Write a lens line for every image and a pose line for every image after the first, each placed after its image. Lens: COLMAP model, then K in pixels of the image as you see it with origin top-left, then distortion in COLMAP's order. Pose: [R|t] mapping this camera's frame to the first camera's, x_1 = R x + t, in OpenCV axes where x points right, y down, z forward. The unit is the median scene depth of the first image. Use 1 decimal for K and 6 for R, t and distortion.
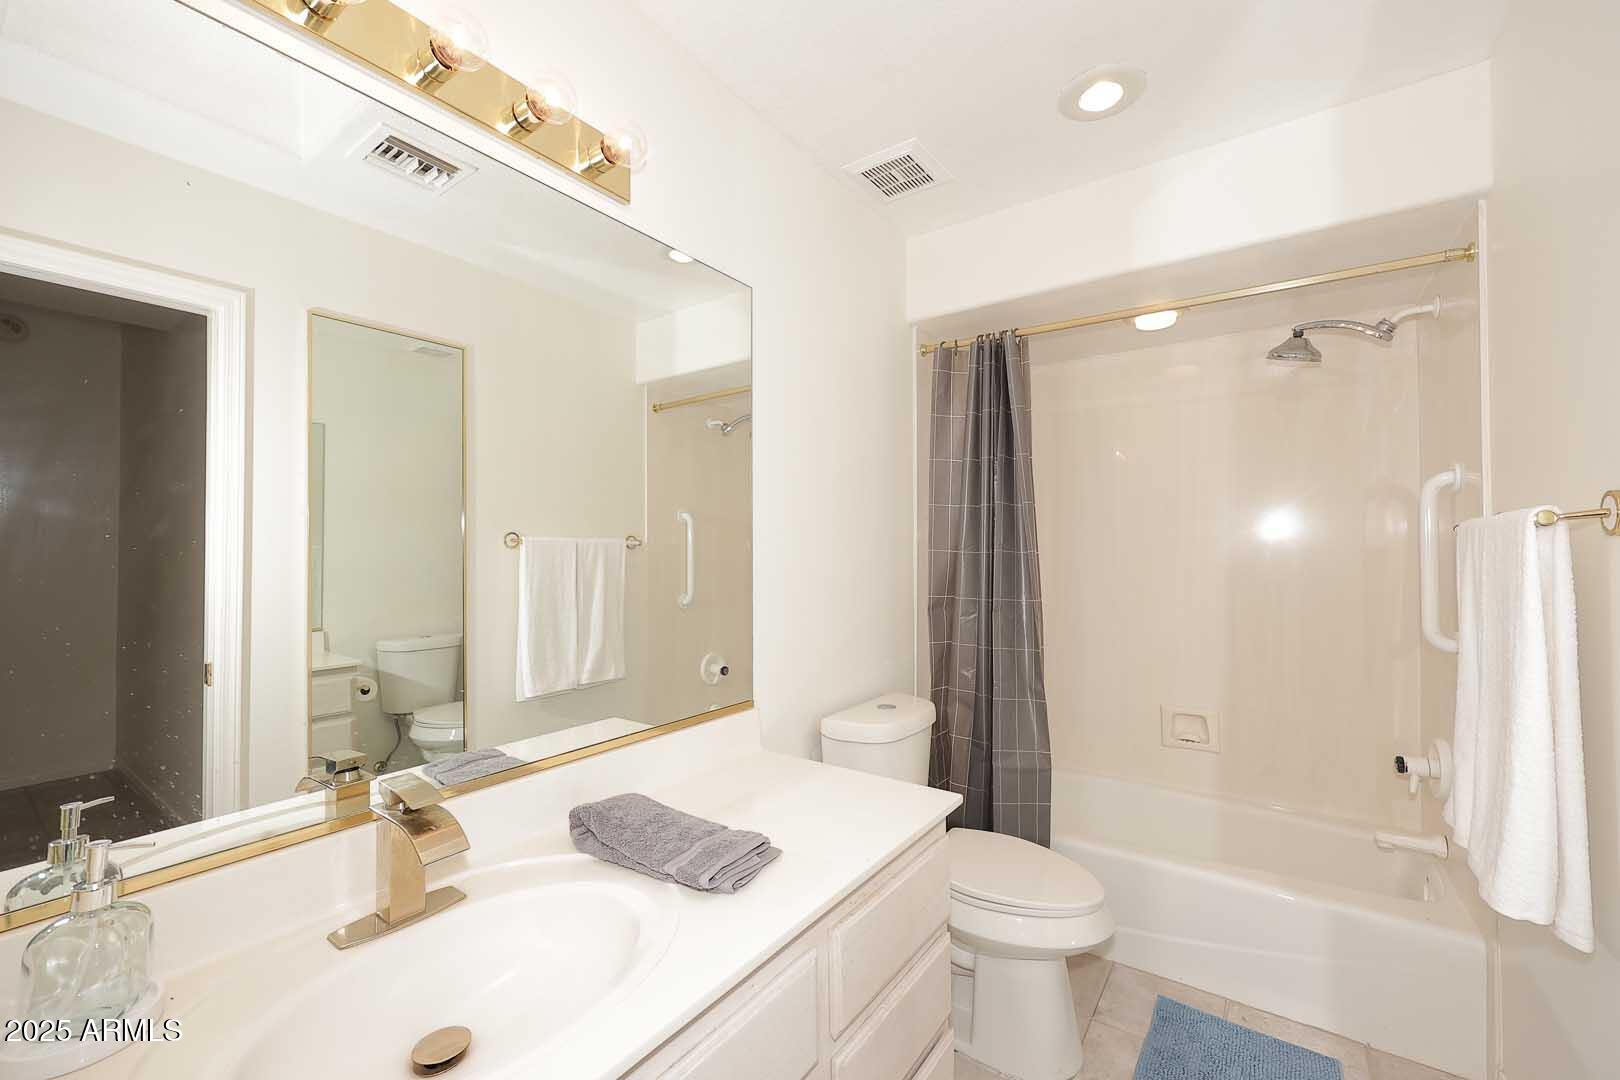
lens RADIAL K [[649.1, 0, 810.0], [0, 649.1, 540.0], [0, 0, 1]] dist [0.001578, -0.000055]
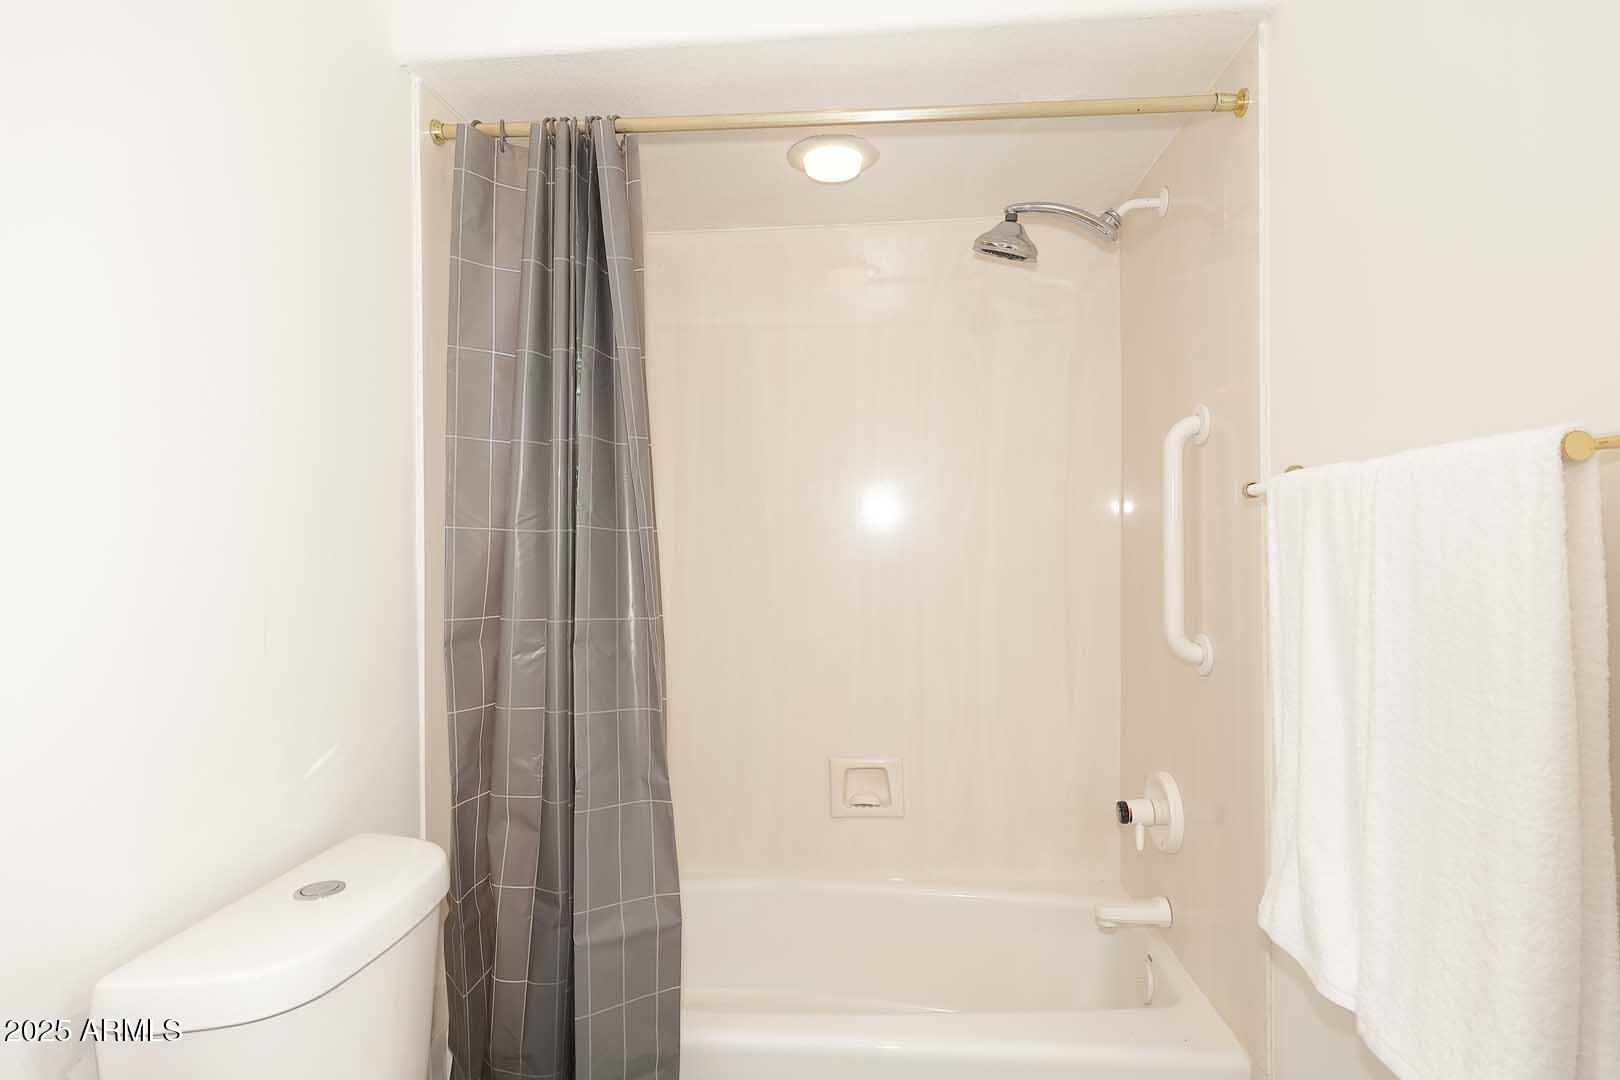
lens RADIAL K [[781.0, 0, 810.0], [0, 781.0, 540.0], [0, 0, 1]] dist [0.000560, 0.000169]
pose [[0.855151, -0.006360, 0.518340, 0.115835], [0.000061, 0.999926, 0.012169, 0.018991], [-0.518379, -0.010375, 0.855088, 0.356796]]
